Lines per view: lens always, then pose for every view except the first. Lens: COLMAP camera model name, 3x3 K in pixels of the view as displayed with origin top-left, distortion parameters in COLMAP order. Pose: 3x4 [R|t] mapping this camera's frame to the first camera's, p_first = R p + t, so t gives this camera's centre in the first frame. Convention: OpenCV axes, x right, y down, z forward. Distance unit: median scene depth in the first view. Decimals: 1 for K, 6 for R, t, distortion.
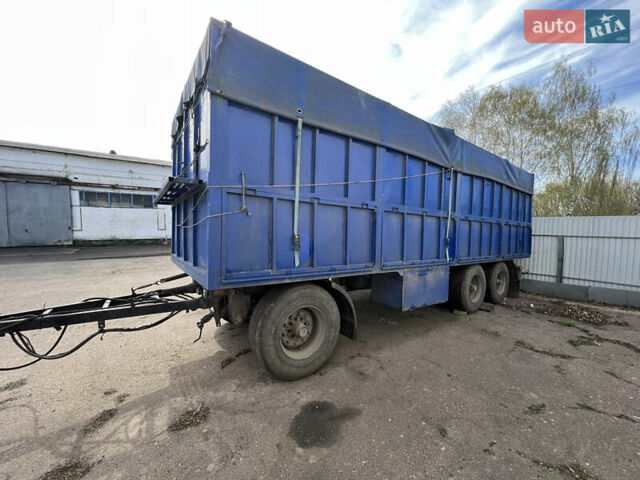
lens RADIAL K [[261.8, 0, 320.0], [0, 261.8, 240.0], [0, 0, 1]] dist [0.000891, -0.000081]
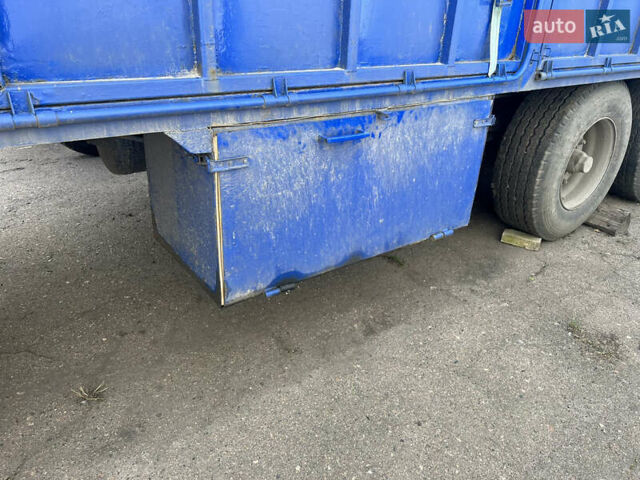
lens RADIAL K [[490.5, 0, 320.0], [0, 490.5, 240.0], [0, 0, 1]] dist [0.008427, -0.006835]
pose [[0.999824, 0.014308, 0.012144, 0.305482], [-0.018107, 0.905556, 0.423839, 0.030507], [-0.004933, -0.423985, 0.905656, 0.493940]]
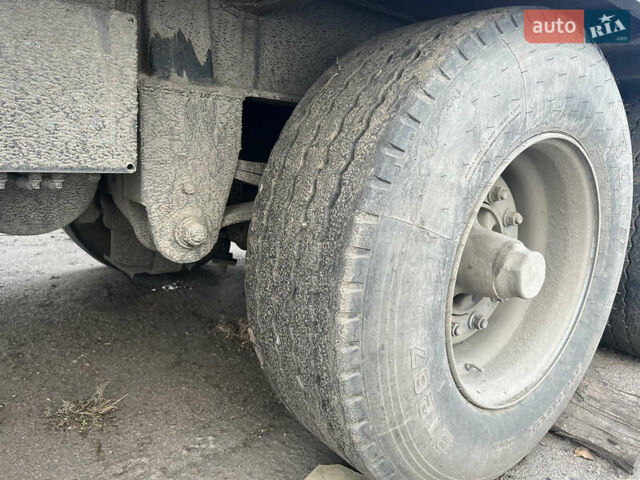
lens RADIAL K [[490.5, 0, 320.0], [0, 490.5, 240.0], [0, 0, 1]] dist [0.008427, -0.006835]
pose [[0.998576, 0.026947, 0.046037, 0.549296], [-0.034468, 0.984617, 0.171294, 0.153883], [-0.040713, -0.172636, 0.984144, 0.893818]]
